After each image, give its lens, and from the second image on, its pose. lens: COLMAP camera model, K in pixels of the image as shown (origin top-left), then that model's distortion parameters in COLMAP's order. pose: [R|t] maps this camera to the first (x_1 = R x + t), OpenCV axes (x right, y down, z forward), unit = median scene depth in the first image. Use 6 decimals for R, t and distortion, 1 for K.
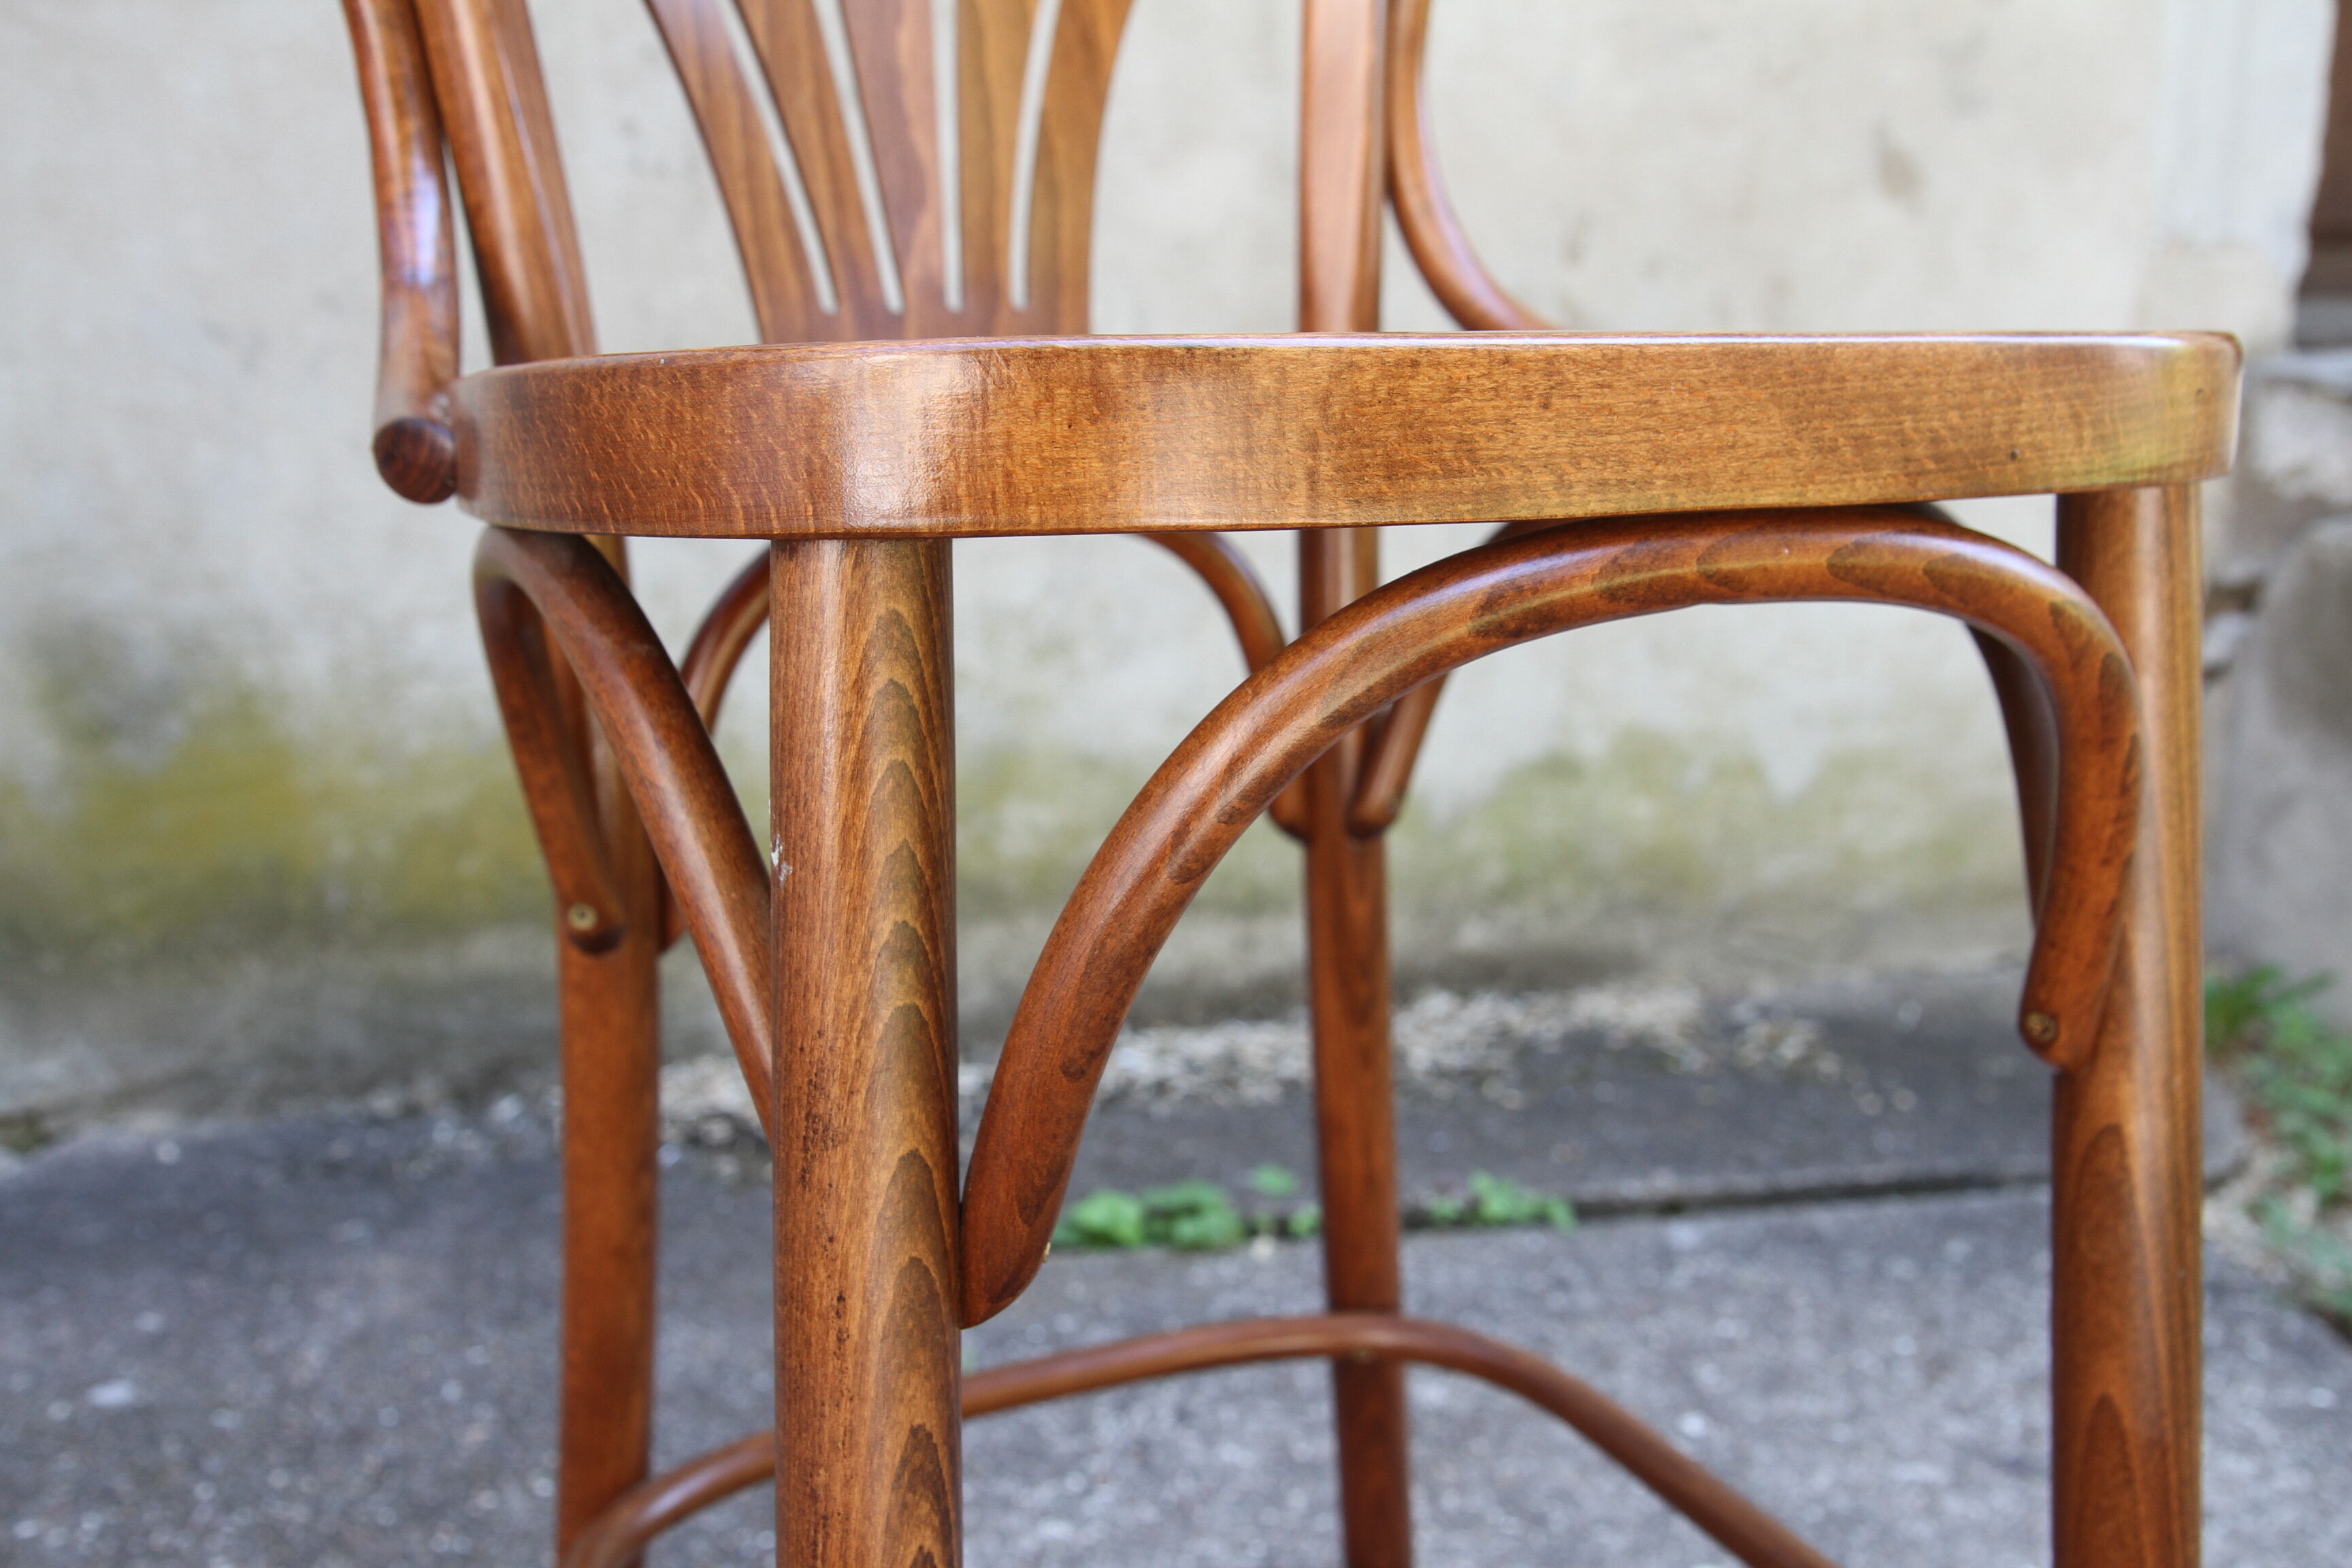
lens RADIAL K [[2199.1, 0, 1162.1], [0, 2199.1, 819.4], [0, 0, 1]] dist [0.003399, 0.000000]
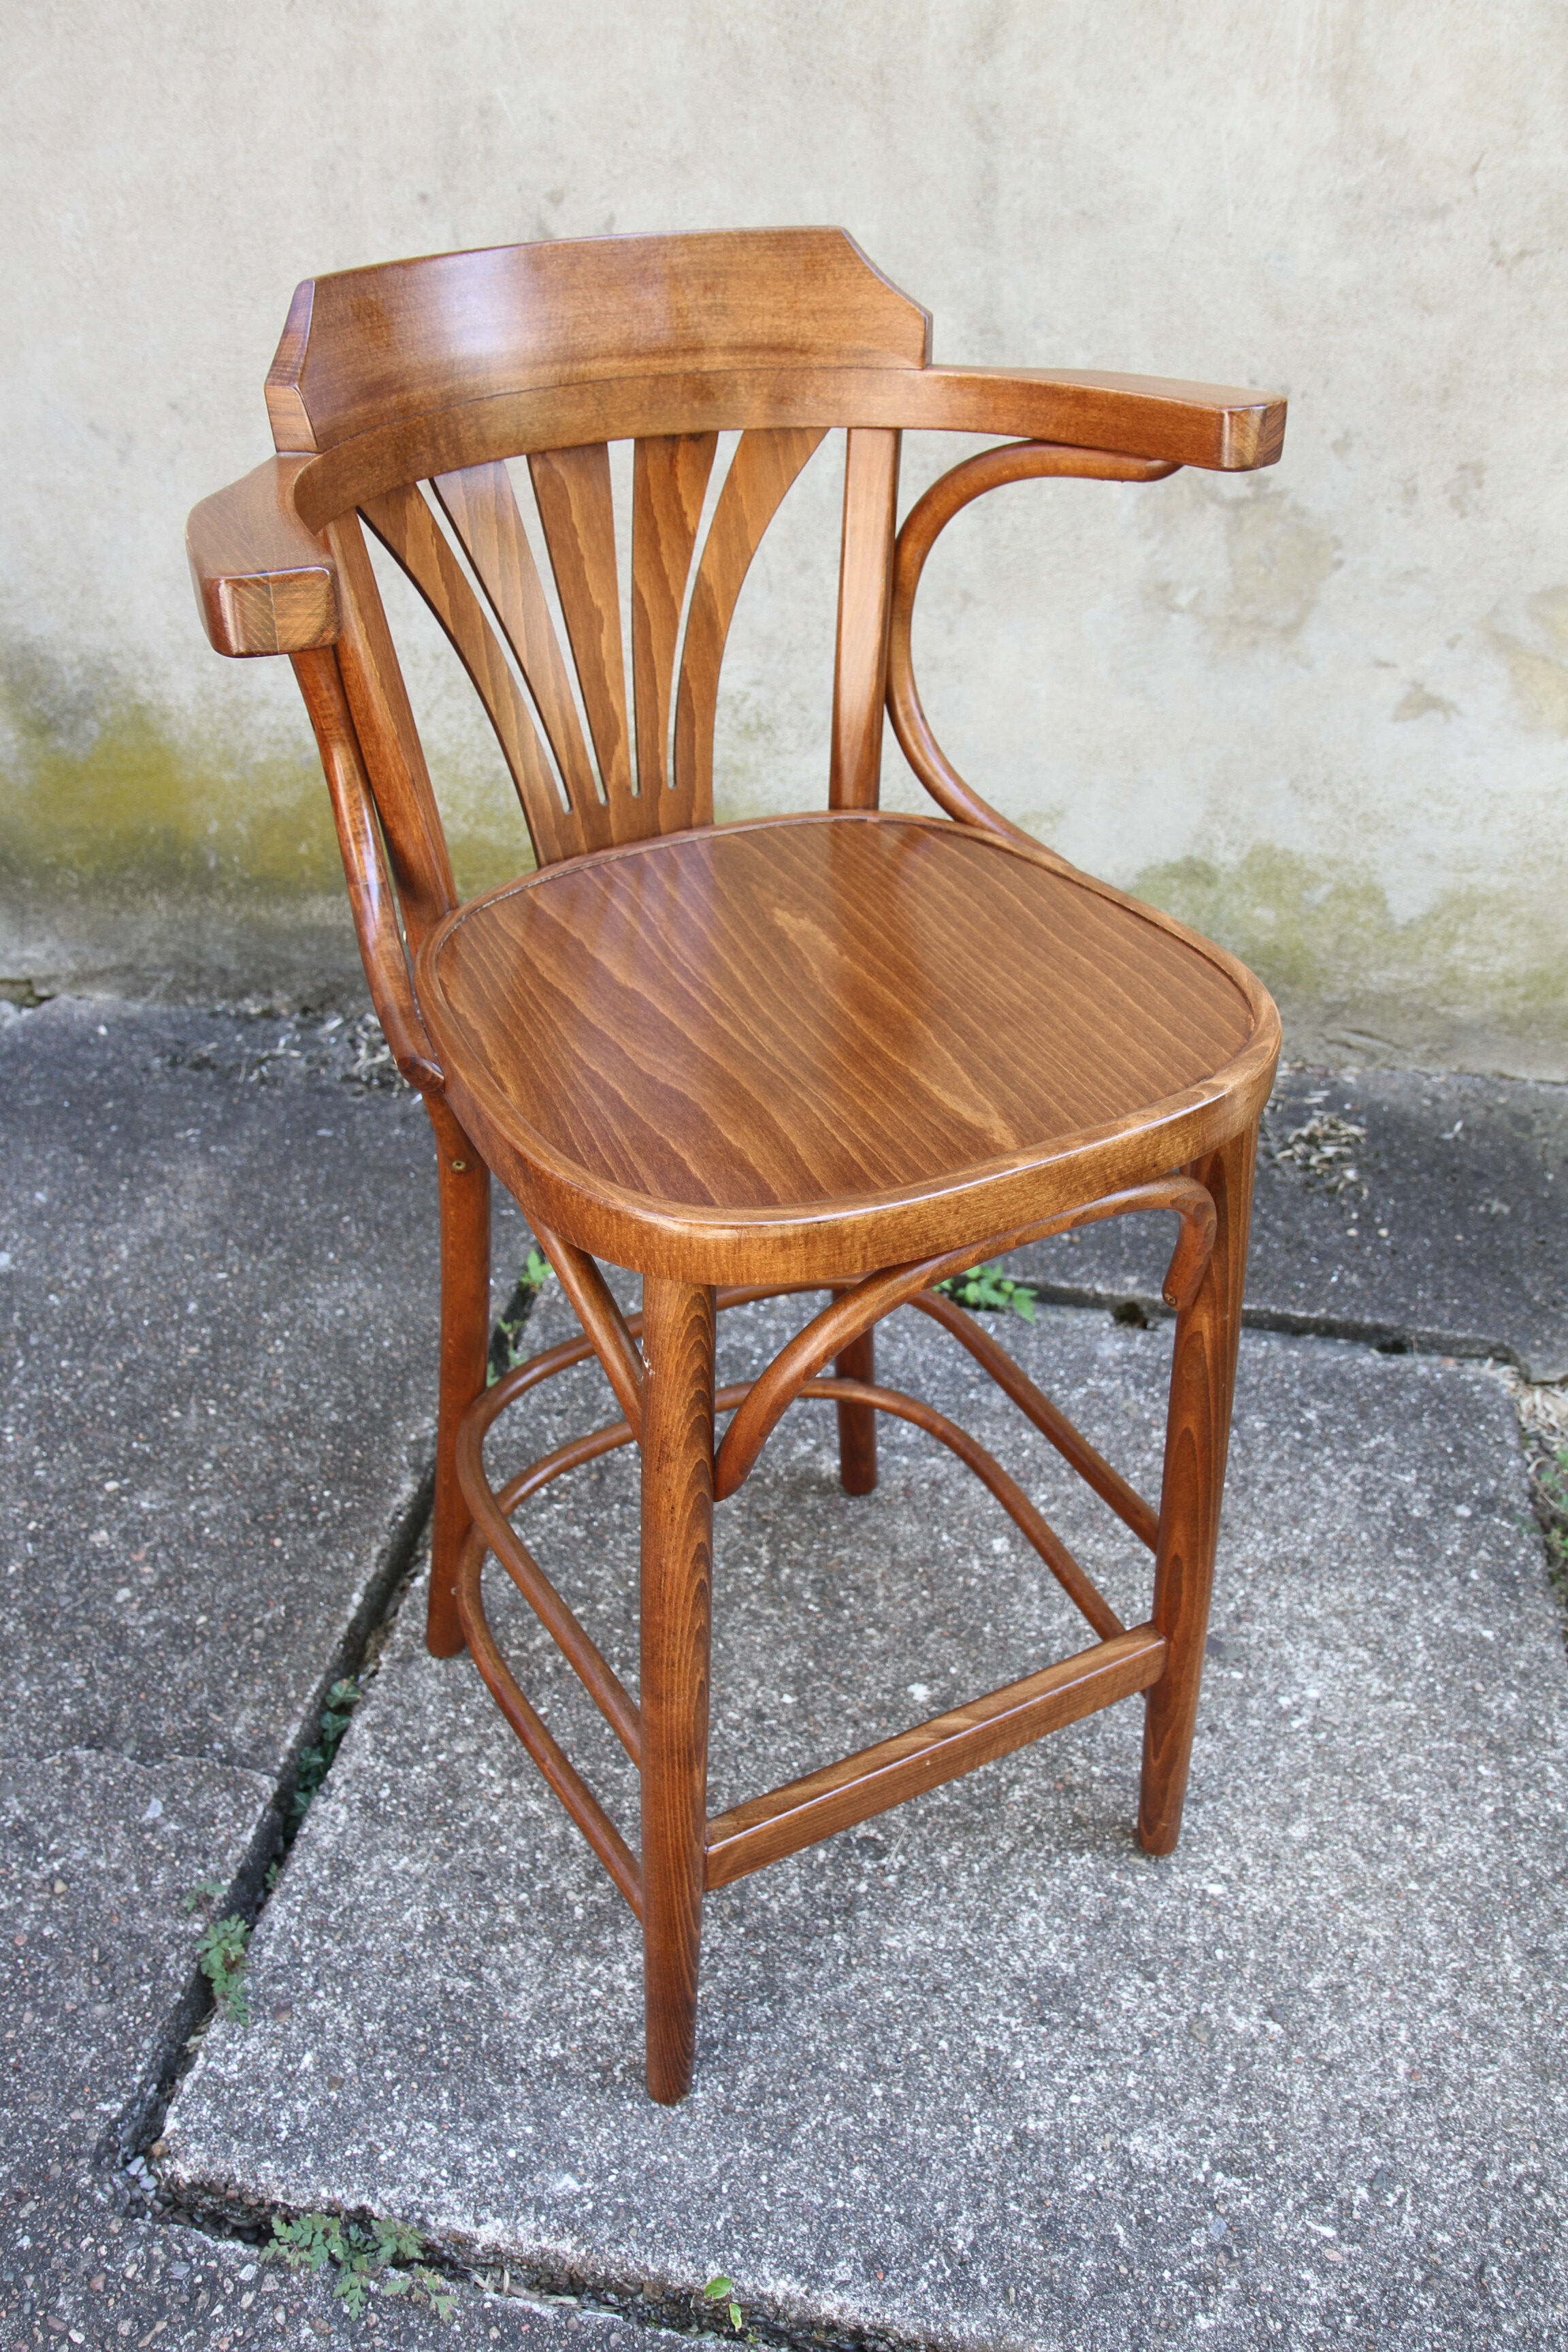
lens RADIAL K [[1809.4, 0, 765.2], [0, 1809.4, 1183.1], [0, 0, 1]] dist [-0.107501, 0.096418]
pose [[0.959548, 0.189417, -0.208298, 0.207544], [-0.095525, 0.914990, 0.392006, -0.240025], [0.264843, -0.356251, 0.896071, 0.047233]]
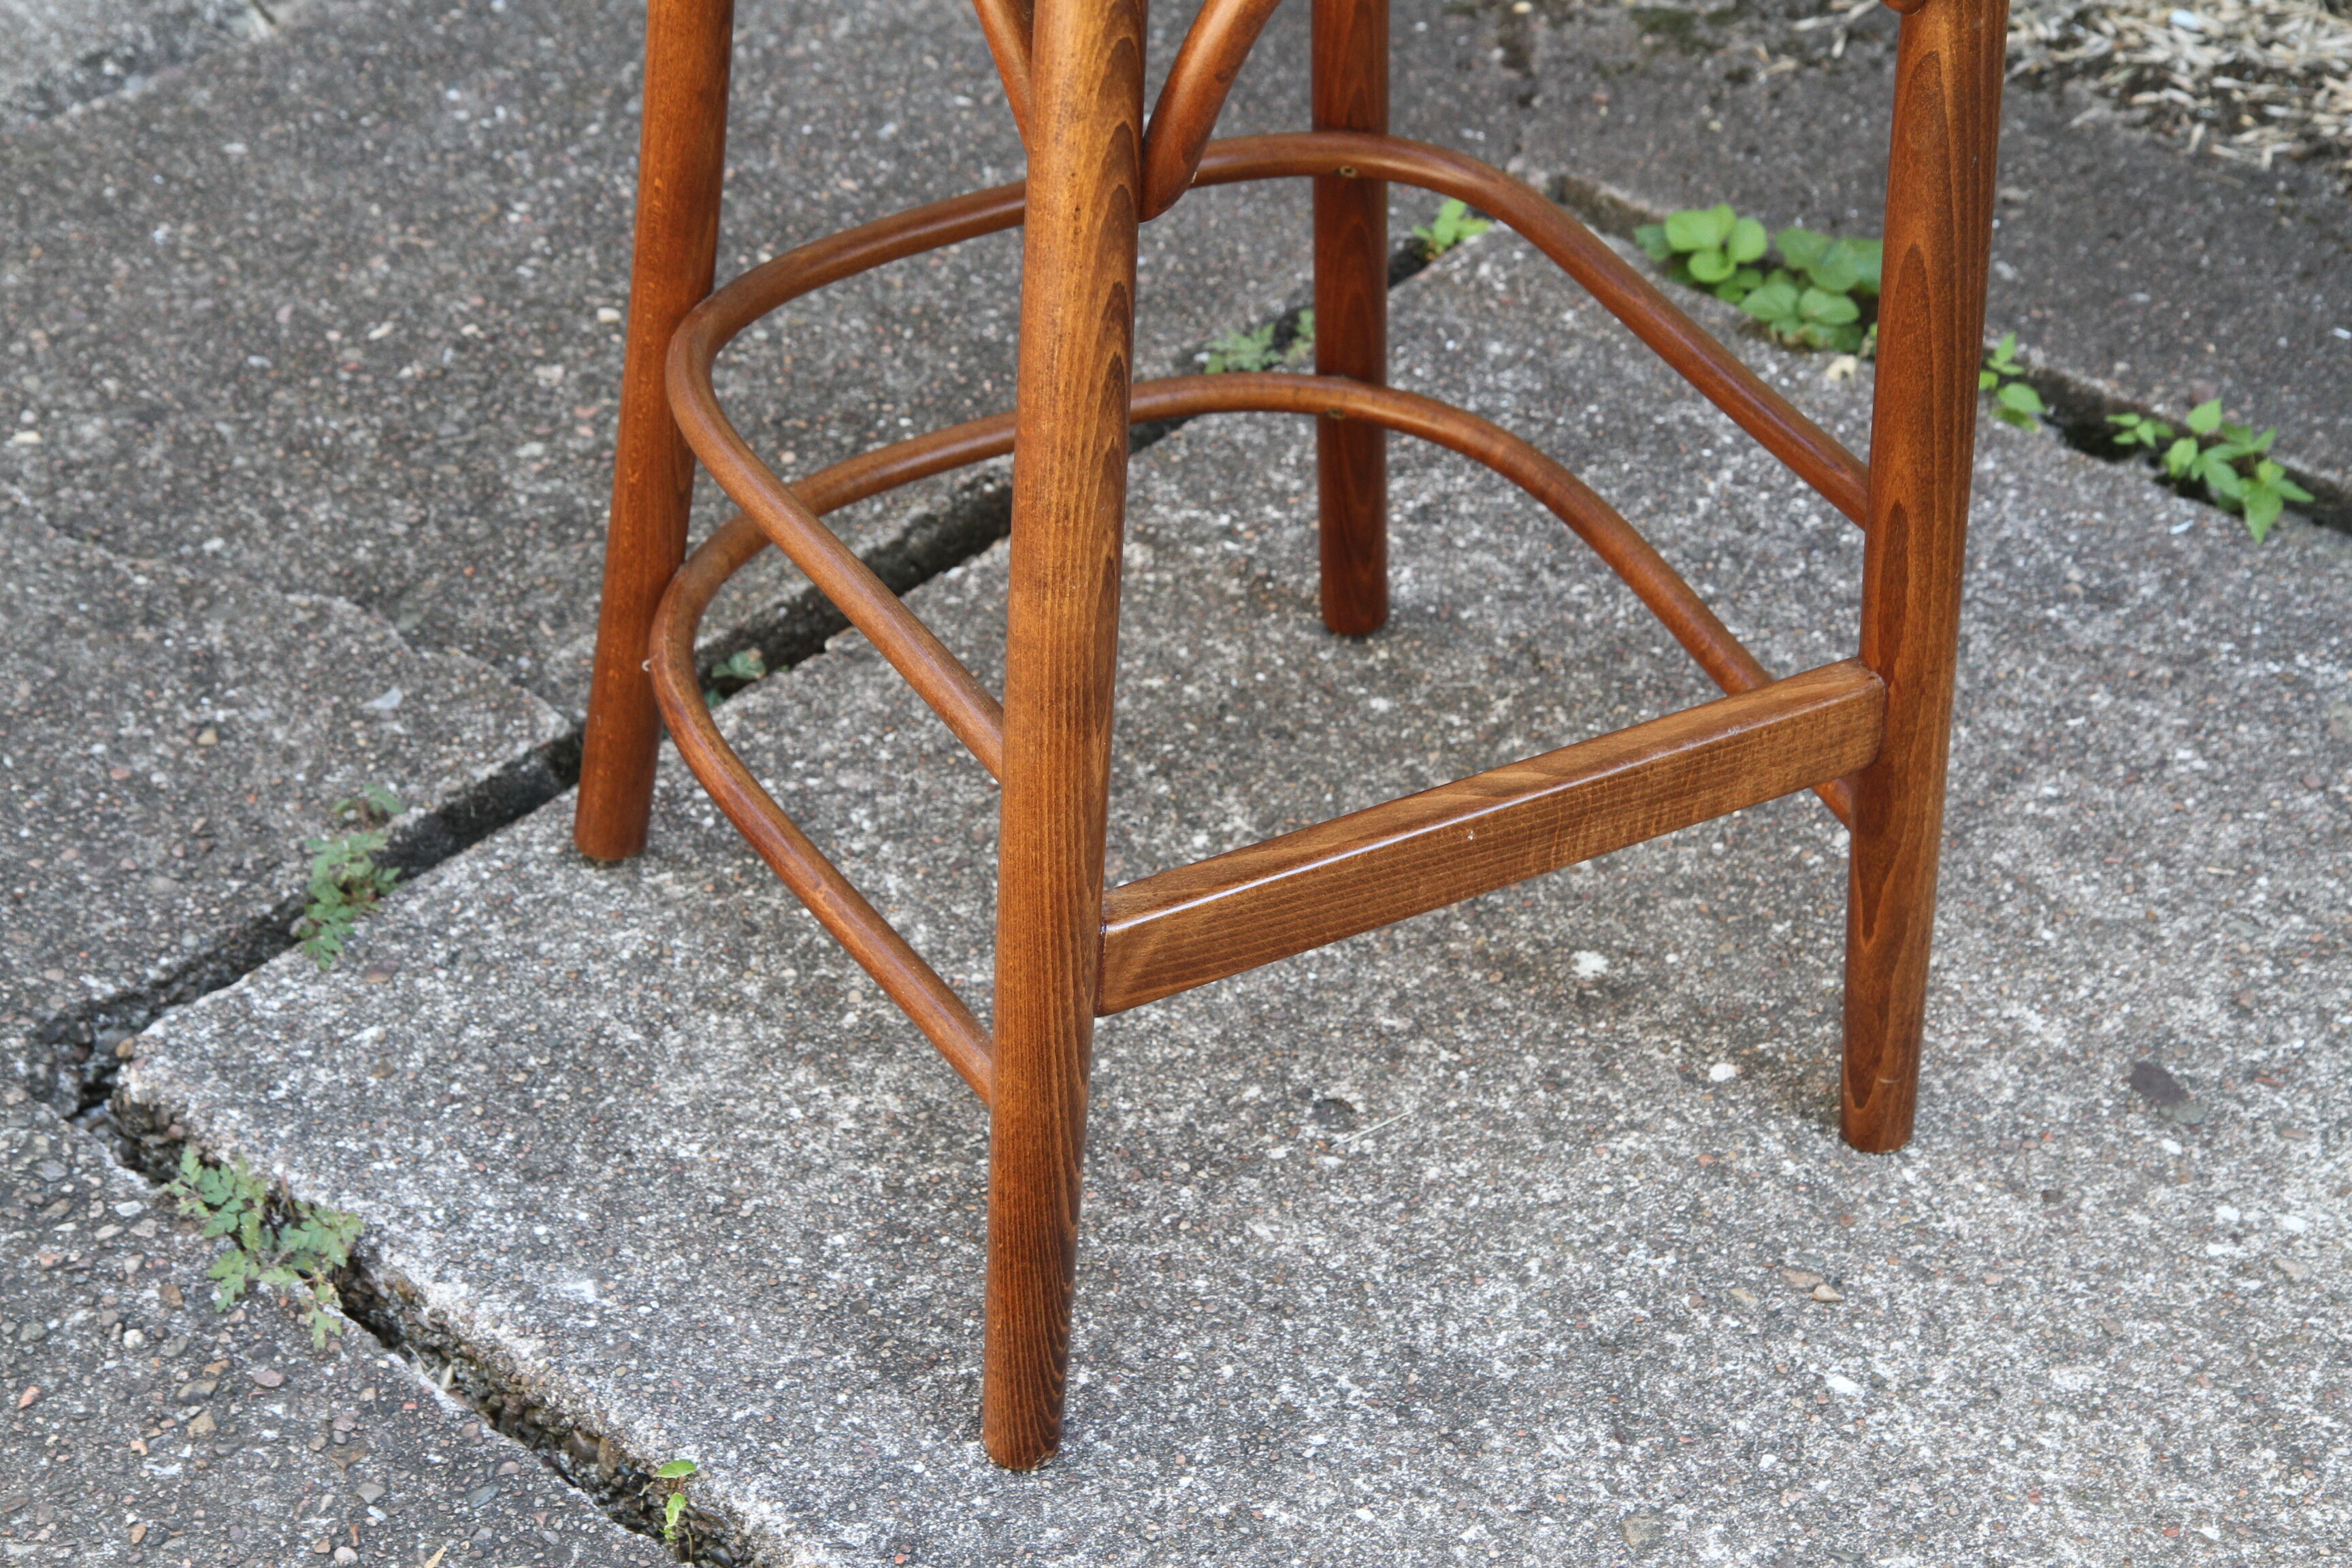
lens RADIAL K [[3974.3, 0, 1187.6], [0, 3974.3, 883.9], [0, 0, 1]] dist [0.167980, 0.000000]
pose [[0.672603, 0.475150, -0.567307, 0.582535], [-0.171247, 0.845760, 0.505336, -0.222565], [0.719916, -0.242741, 0.650229, 0.003217]]
